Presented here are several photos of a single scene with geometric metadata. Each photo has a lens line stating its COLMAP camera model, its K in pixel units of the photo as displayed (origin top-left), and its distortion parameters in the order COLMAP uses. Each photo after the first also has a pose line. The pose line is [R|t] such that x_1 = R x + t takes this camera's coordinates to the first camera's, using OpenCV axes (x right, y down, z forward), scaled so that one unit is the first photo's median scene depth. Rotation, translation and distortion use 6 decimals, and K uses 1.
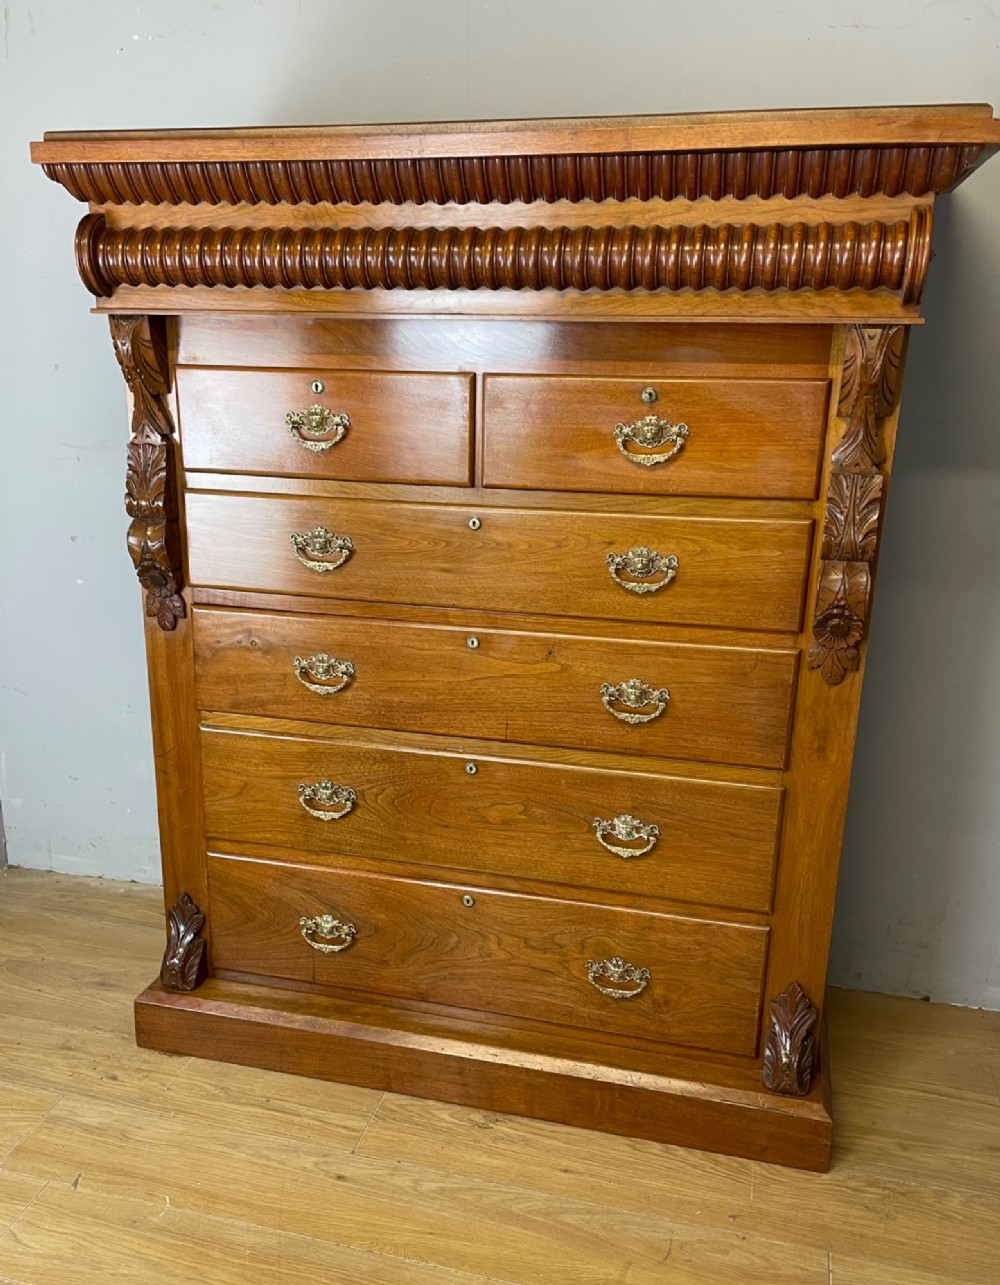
lens RADIAL K [[1172.2, 0, 462.1], [0, 1172.2, 712.1], [0, 0, 1]] dist [0.099816, -0.137248]
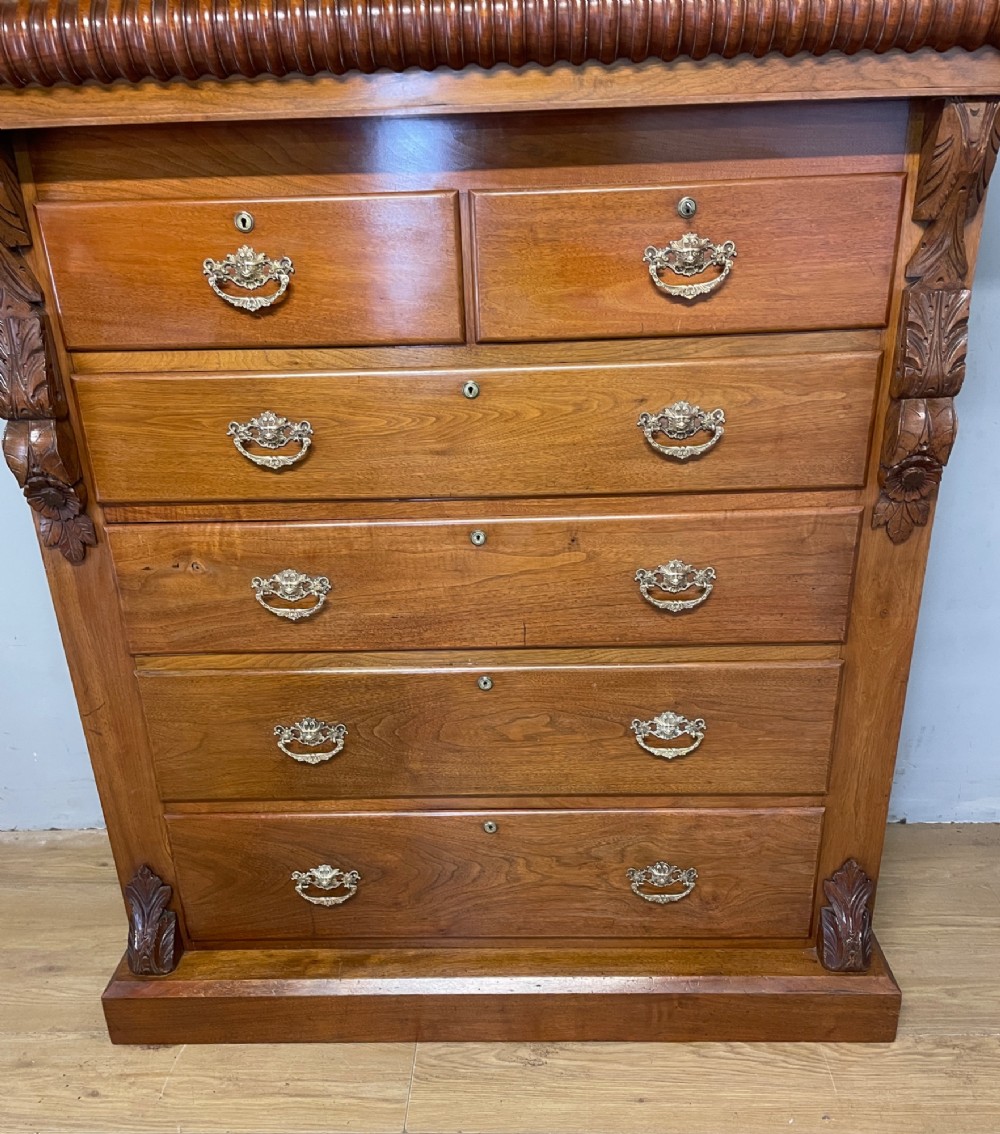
lens RADIAL K [[1006.1, 0, 505.3], [0, 1006.1, 659.6], [0, 0, 1]] dist [0.090641, -0.113750]
pose [[0.970636, -0.139208, 0.196182, -0.123149], [0.115103, 0.984892, 0.129383, -0.064058], [-0.211229, -0.103002, 0.971994, 0.295399]]
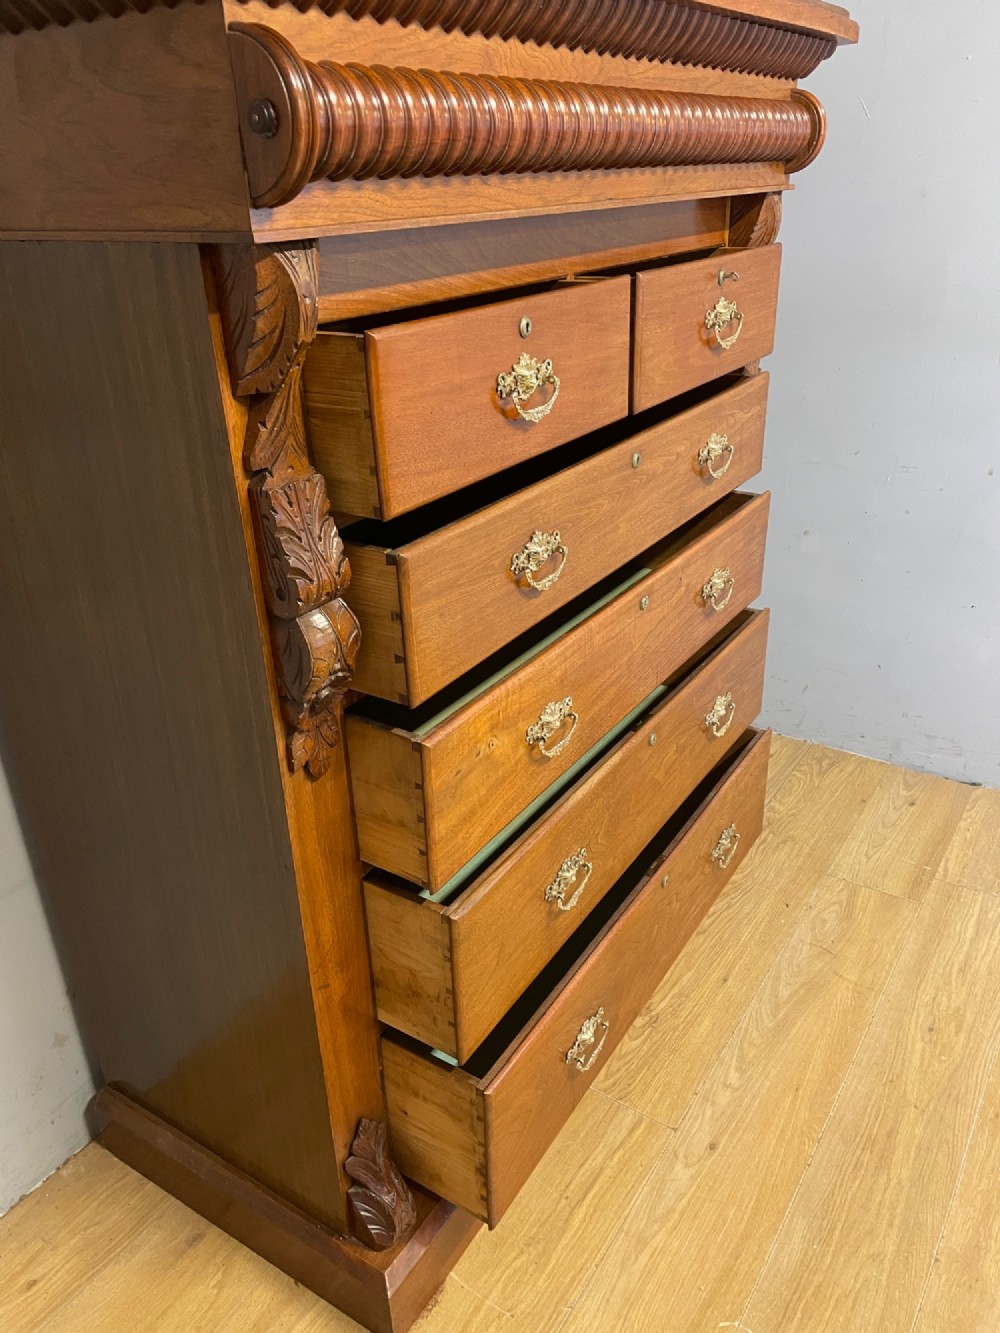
lens RADIAL K [[1004.4, 0, 502.0], [0, 1004.4, 672.4], [0, 0, 1]] dist [0.088379, -0.116037]
pose [[0.307817, -0.439603, 0.843800, -0.680825], [0.335200, 0.880105, 0.336237, -0.277106], [-0.890443, 0.179343, 0.418266, 0.741409]]
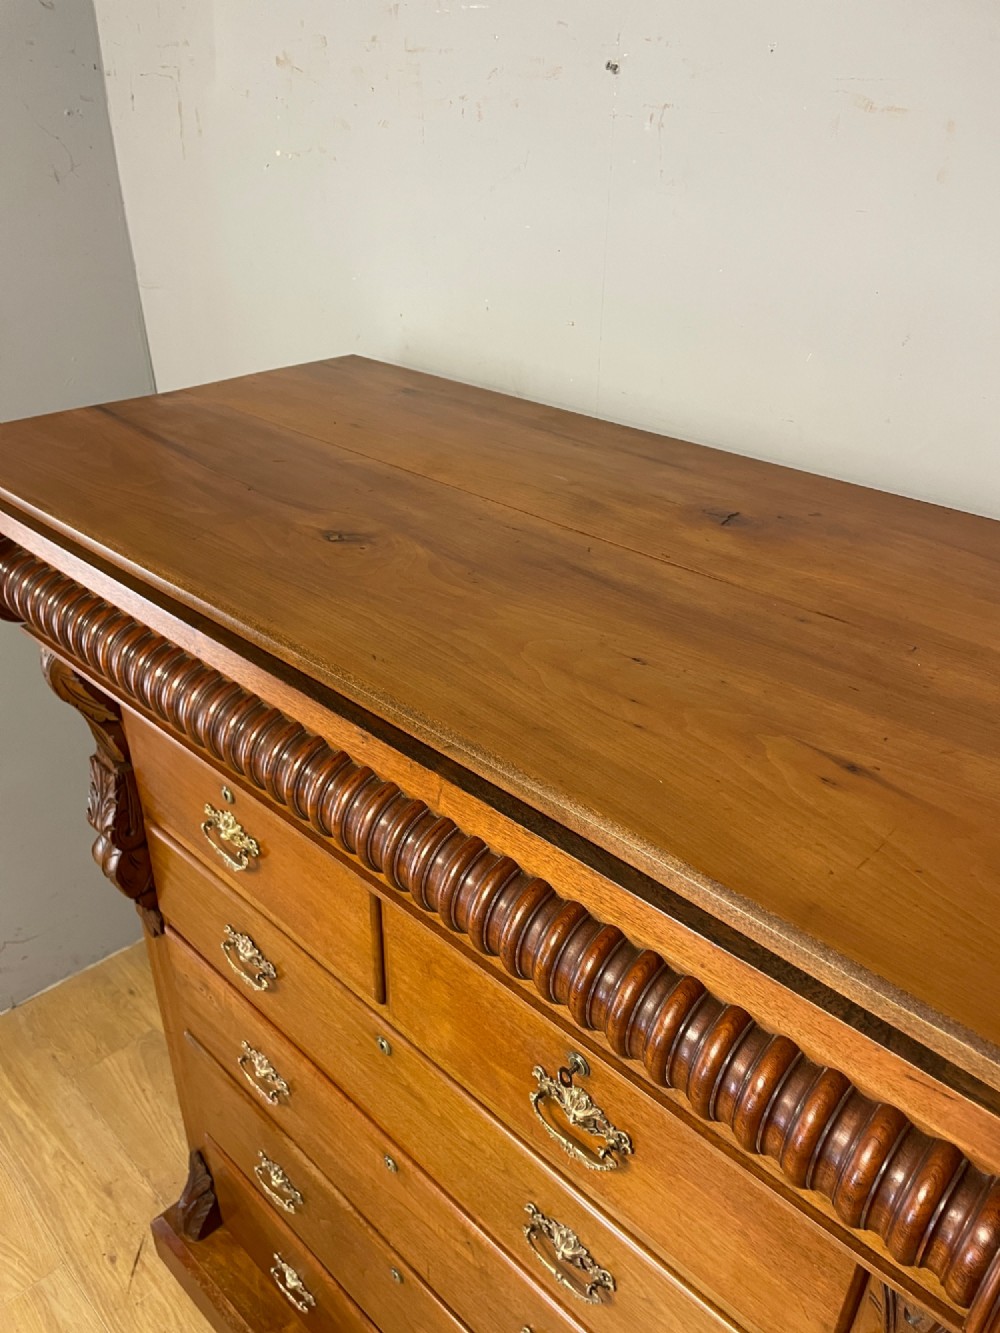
lens RADIAL K [[1000.2, 0, 503.4], [0, 1000.2, 658.6], [0, 0, 1]] dist [0.093558, -0.128049]
pose [[0.877490, 0.234147, -0.418553, 0.255831], [-0.153343, 0.963886, 0.217737, -0.499477], [0.454421, -0.126880, 0.881705, 0.524340]]
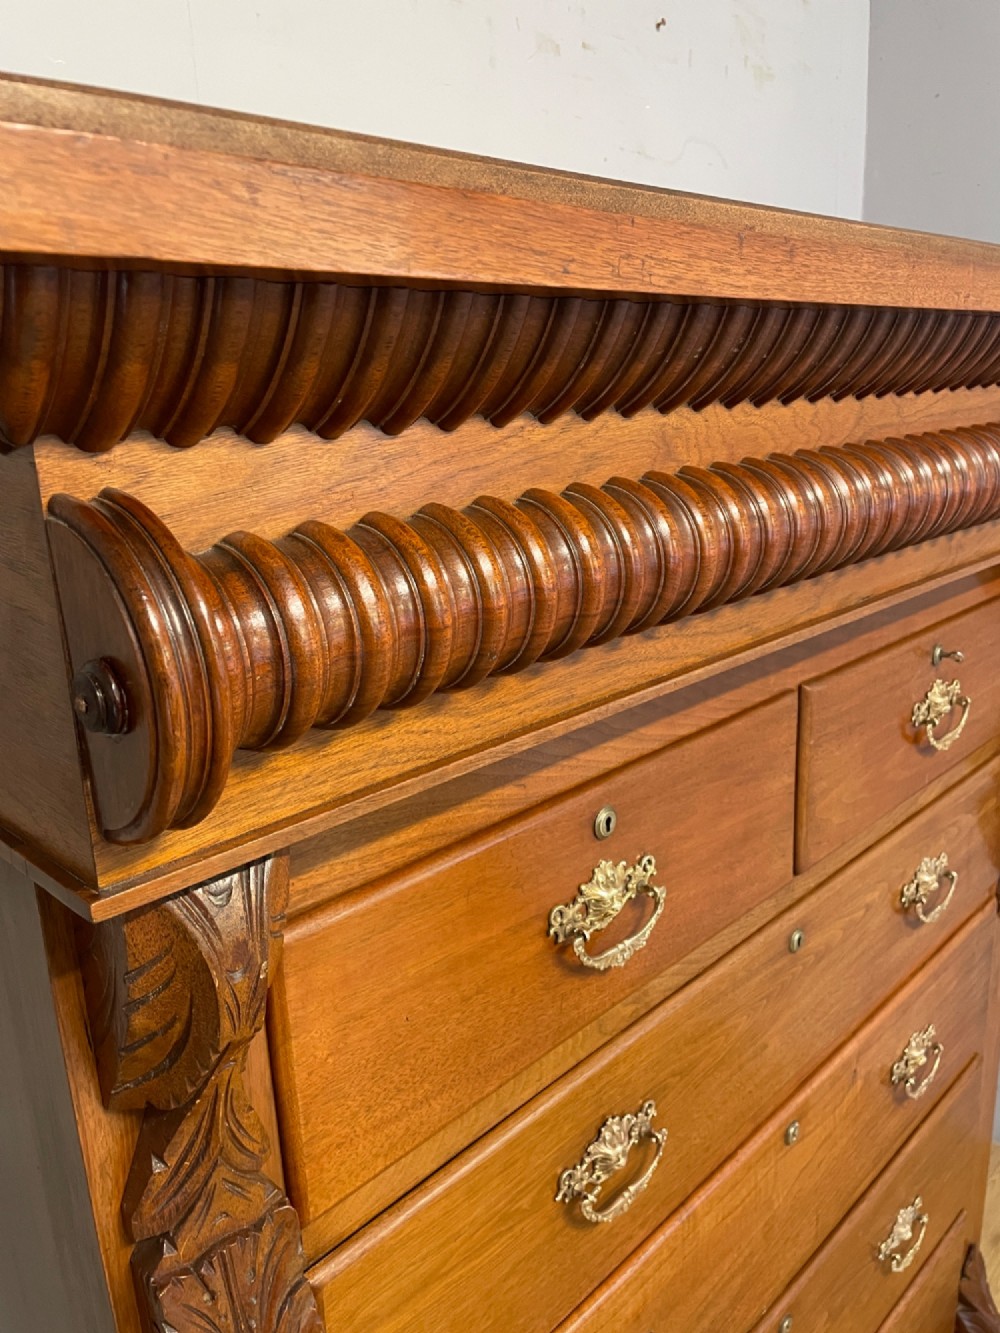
lens RADIAL K [[1009.8, 0, 505.2], [0, 1009.8, 668.4], [0, 0, 1]] dist [0.097614, -0.133547]
pose [[0.487125, -0.260864, 0.833462, -0.404159], [0.317590, 0.941920, 0.109192, -0.362157], [-0.813539, 0.211509, 0.541681, 0.798026]]
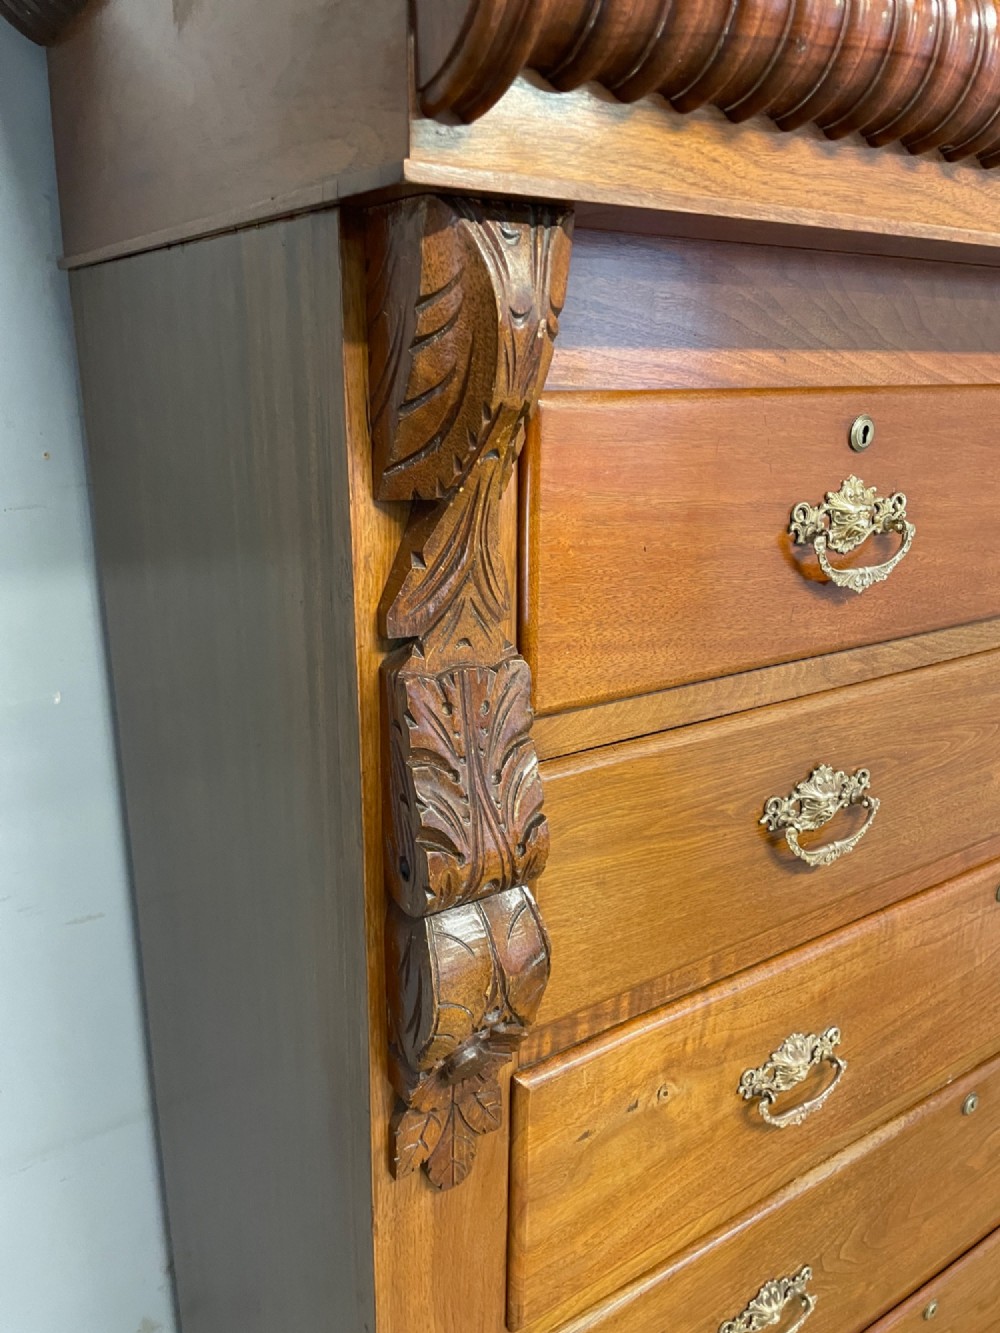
lens RADIAL K [[1009.8, 0, 505.2], [0, 1009.8, 668.4], [0, 0, 1]] dist [0.097614, -0.133547]
pose [[0.656285, -0.227246, 0.719479, -0.445041], [0.235564, 0.967613, 0.090745, -0.249343], [-0.716798, 0.109929, 0.688561, 0.830635]]
